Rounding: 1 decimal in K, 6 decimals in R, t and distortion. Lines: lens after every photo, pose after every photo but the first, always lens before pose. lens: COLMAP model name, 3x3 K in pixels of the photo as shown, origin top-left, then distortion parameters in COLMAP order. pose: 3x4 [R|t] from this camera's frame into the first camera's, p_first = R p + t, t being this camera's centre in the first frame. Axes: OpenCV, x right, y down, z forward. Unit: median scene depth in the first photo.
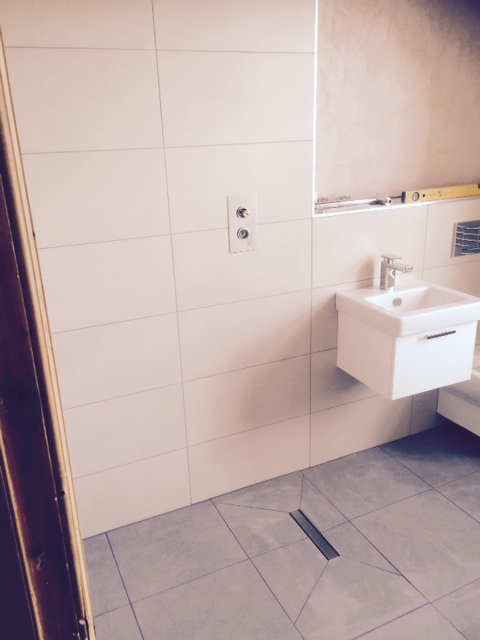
lens RADIAL K [[542.8, 0, 240.0], [0, 542.8, 320.0], [0, 0, 1]] dist [0.092038, -0.125039]
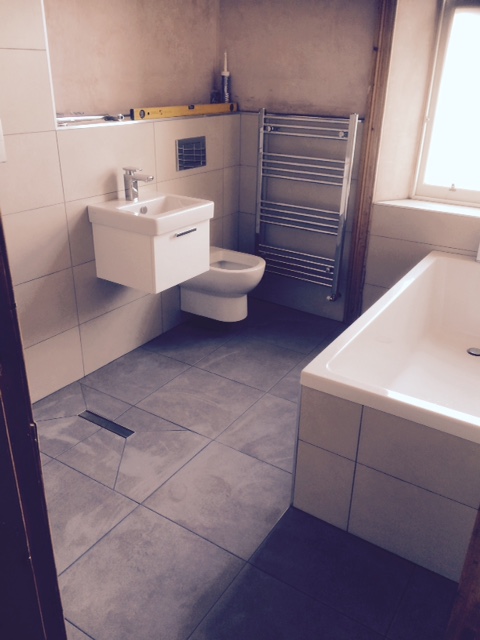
lens RADIAL K [[542.8, 0, 240.0], [0, 542.8, 320.0], [0, 0, 1]] dist [0.092038, -0.125039]
pose [[0.849556, -0.173344, 0.498204, -0.138878], [0.126752, 0.983876, 0.126185, 0.070630], [-0.512044, -0.044053, 0.857829, -0.072689]]
